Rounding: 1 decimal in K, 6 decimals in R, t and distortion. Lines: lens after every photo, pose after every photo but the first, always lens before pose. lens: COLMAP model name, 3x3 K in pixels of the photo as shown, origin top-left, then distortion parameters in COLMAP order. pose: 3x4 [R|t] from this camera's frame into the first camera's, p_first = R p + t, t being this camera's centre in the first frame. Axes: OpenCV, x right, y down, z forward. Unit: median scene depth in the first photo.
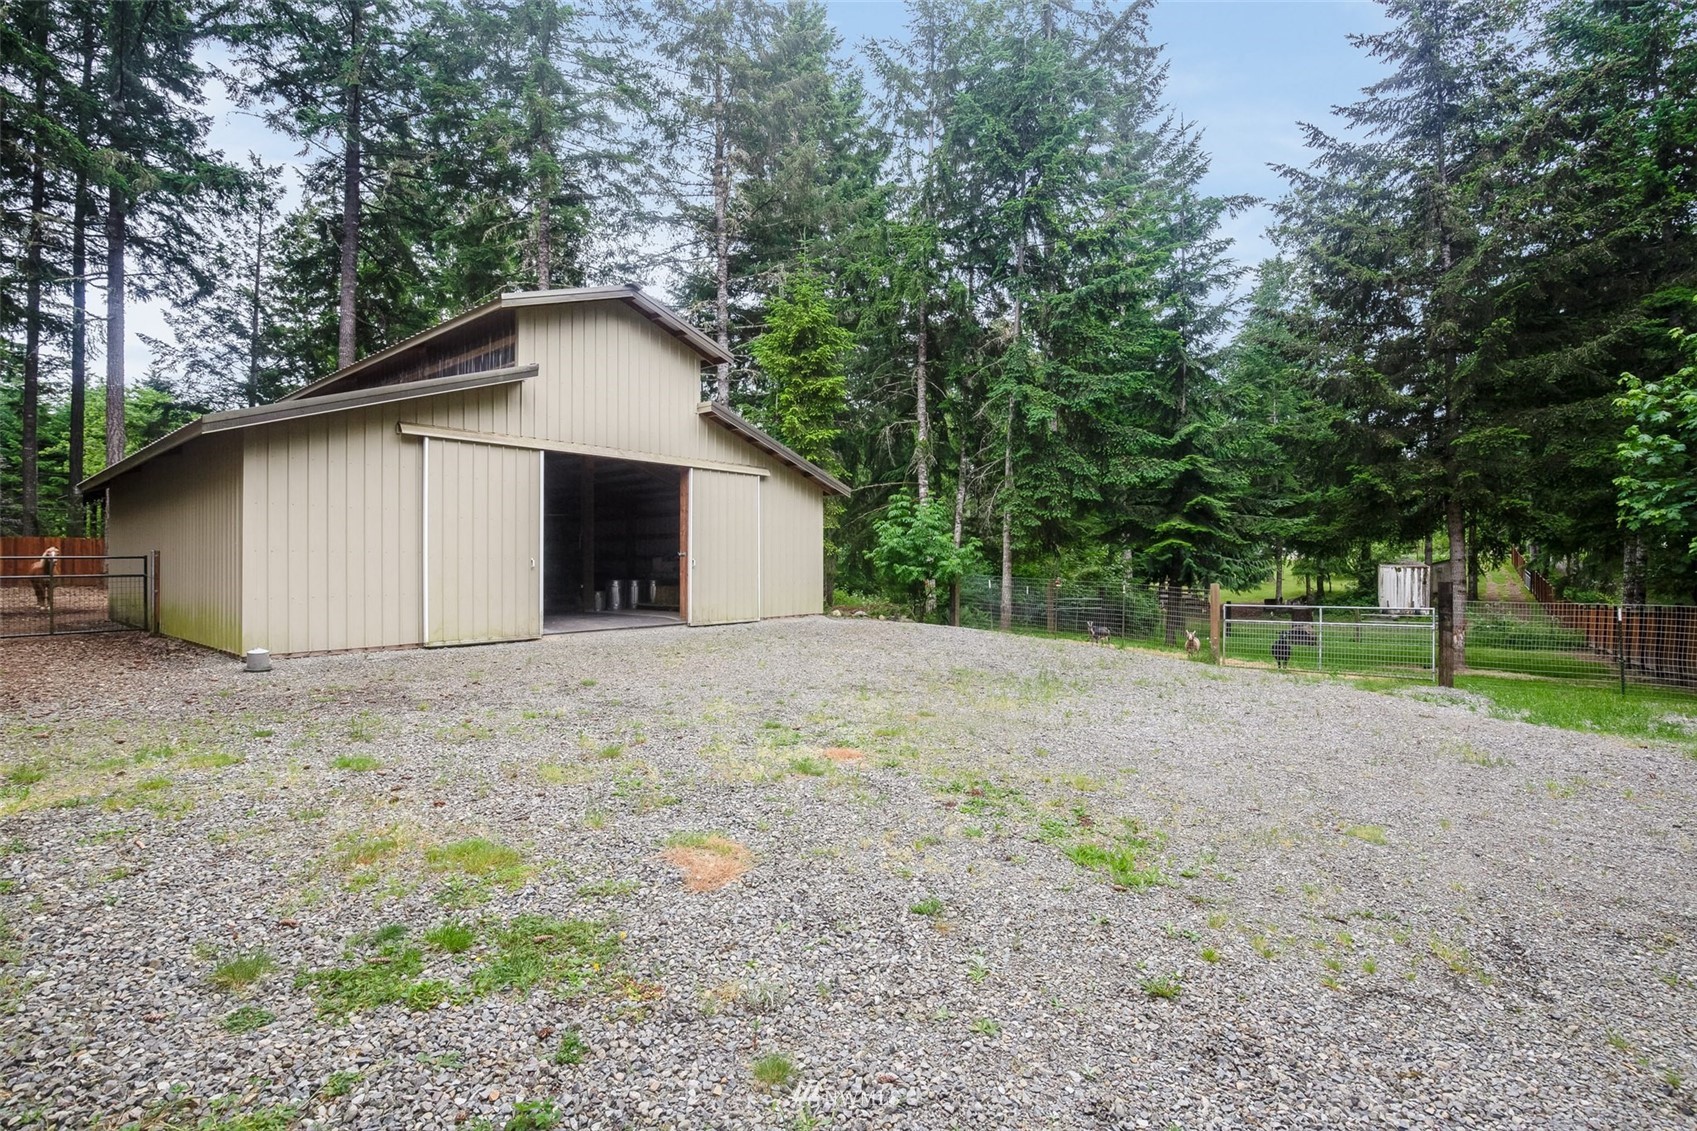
lens RADIAL K [[813.2, 0, 844.1], [0, 813.2, 560.8], [0, 0, 1]] dist [-0.024693, 0.000470]
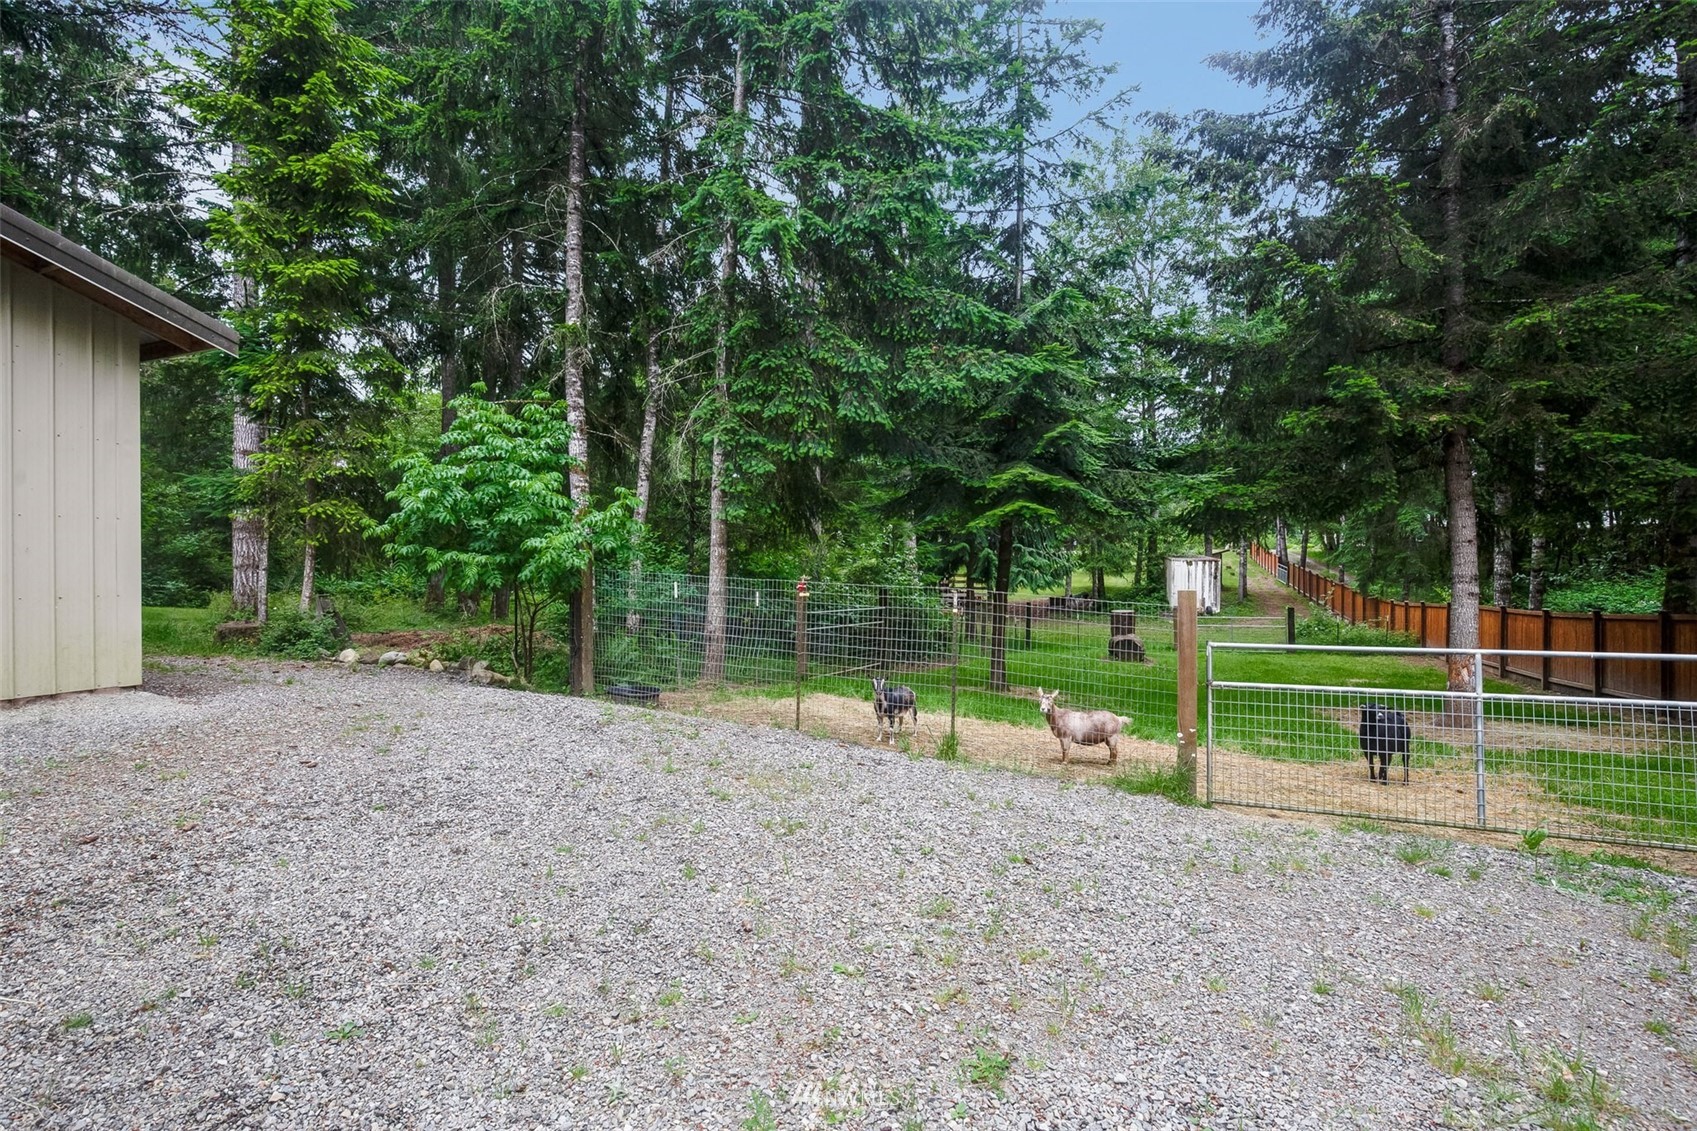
lens RADIAL K [[813.2, 0, 844.1], [0, 813.2, 560.8], [0, 0, 1]] dist [-0.024693, 0.000470]
pose [[0.962632, -0.001458, 0.270809, 0.141152], [0.000304, 0.999991, 0.004303, 0.009033], [-0.270813, -0.004060, 0.962623, 0.486306]]
